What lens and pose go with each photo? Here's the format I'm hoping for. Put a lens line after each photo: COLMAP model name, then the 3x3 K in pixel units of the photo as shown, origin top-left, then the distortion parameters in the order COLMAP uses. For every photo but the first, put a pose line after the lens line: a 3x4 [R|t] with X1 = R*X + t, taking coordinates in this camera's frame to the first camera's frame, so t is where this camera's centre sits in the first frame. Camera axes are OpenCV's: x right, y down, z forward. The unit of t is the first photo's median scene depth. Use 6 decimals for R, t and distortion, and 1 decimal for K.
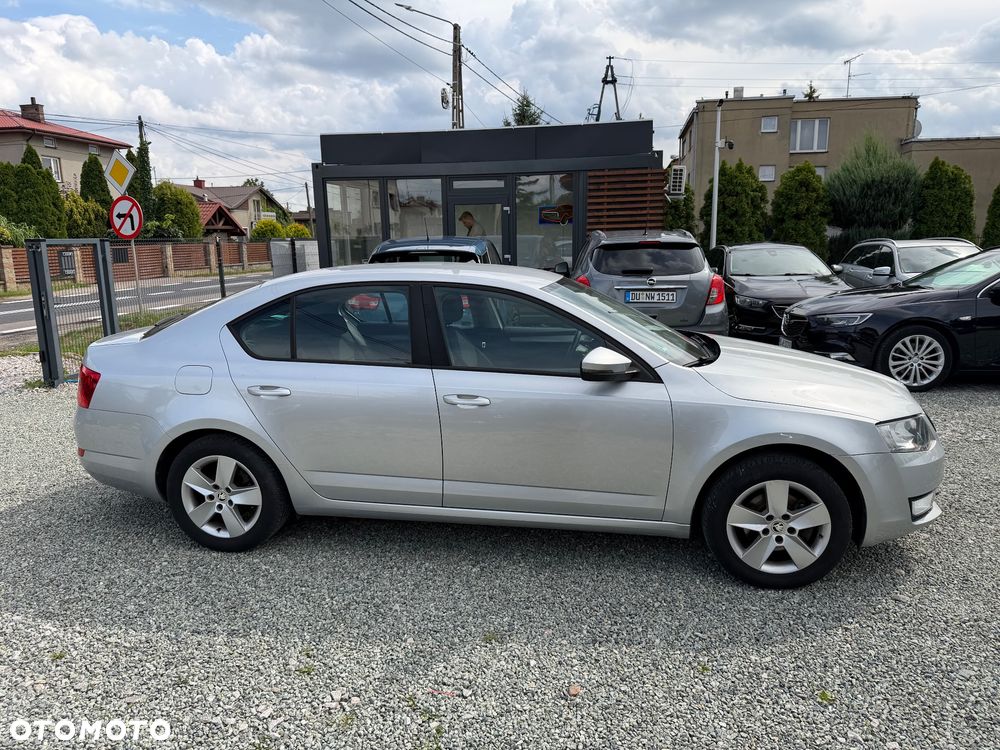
lens RADIAL K [[695.7, 0, 504.8], [0, 695.7, 374.8], [0, 0, 1]] dist [0.084930, -0.115613]
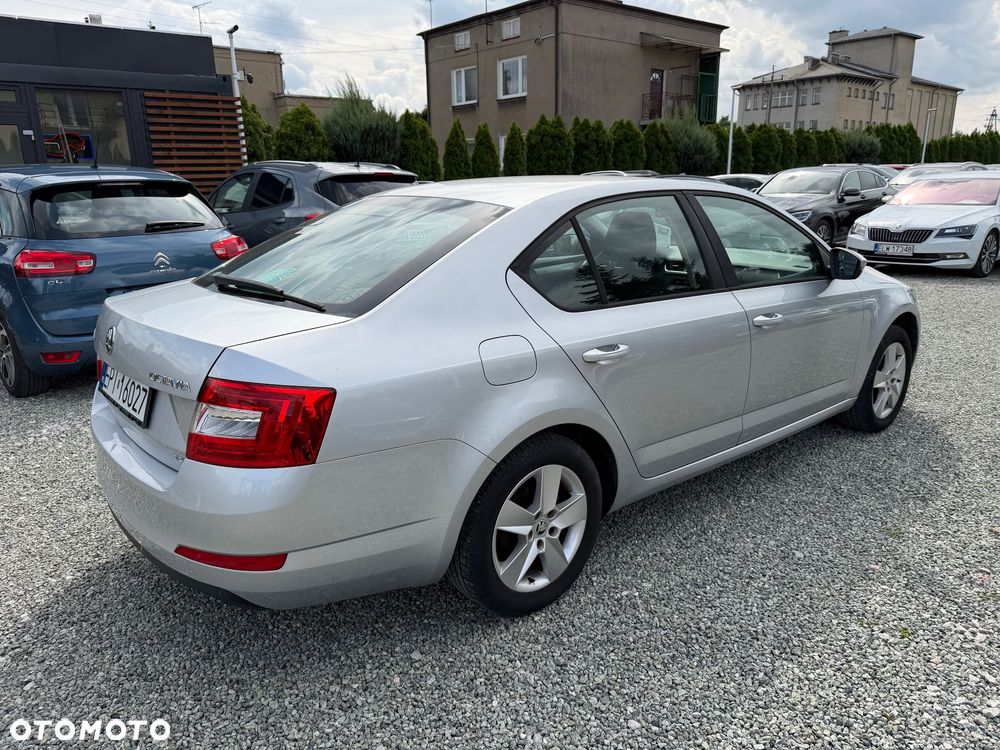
lens RADIAL K [[710.9, 0, 500.0], [0, 710.9, 375.0], [0, 0, 1]] dist [0.001394, -0.006864]
pose [[0.652115, -0.195361, 0.732516, -0.268272], [0.151005, 0.980338, 0.127025, -0.017314], [-0.742929, 0.027779, 0.668794, 0.175709]]
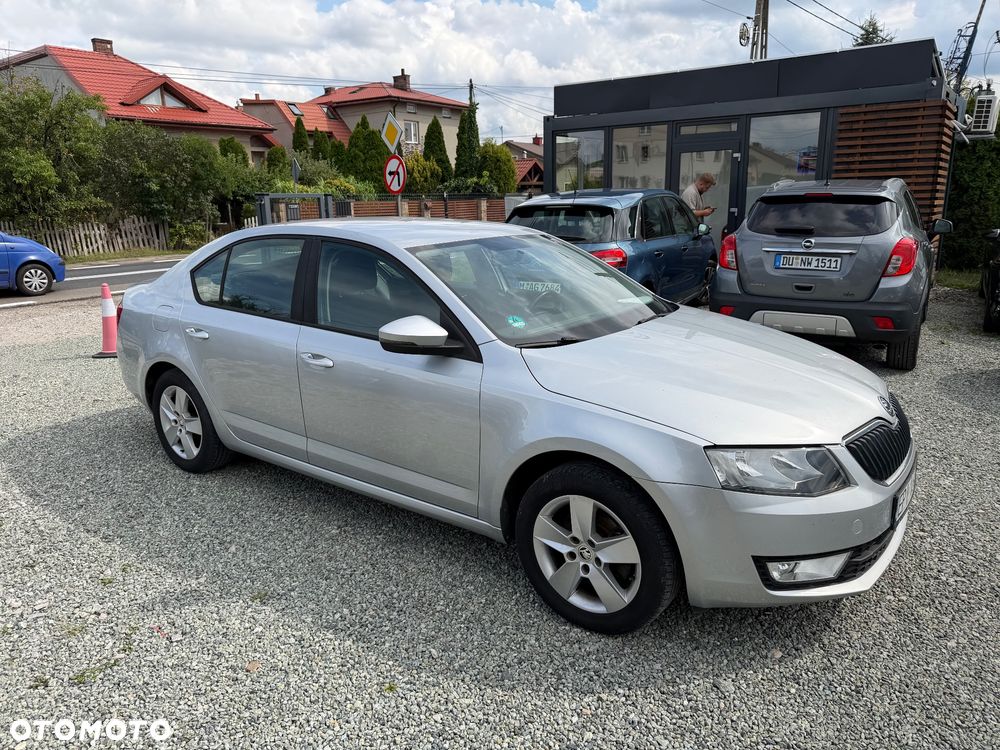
lens RADIAL K [[708.4, 0, 502.2], [0, 708.4, 375.6], [0, 0, 1]] dist [0.008266, -0.016388]
pose [[0.890226, 0.110008, -0.442036, 0.169263], [-0.082551, 0.993294, 0.080947, -0.011697], [0.447977, -0.035571, 0.893337, 0.063590]]
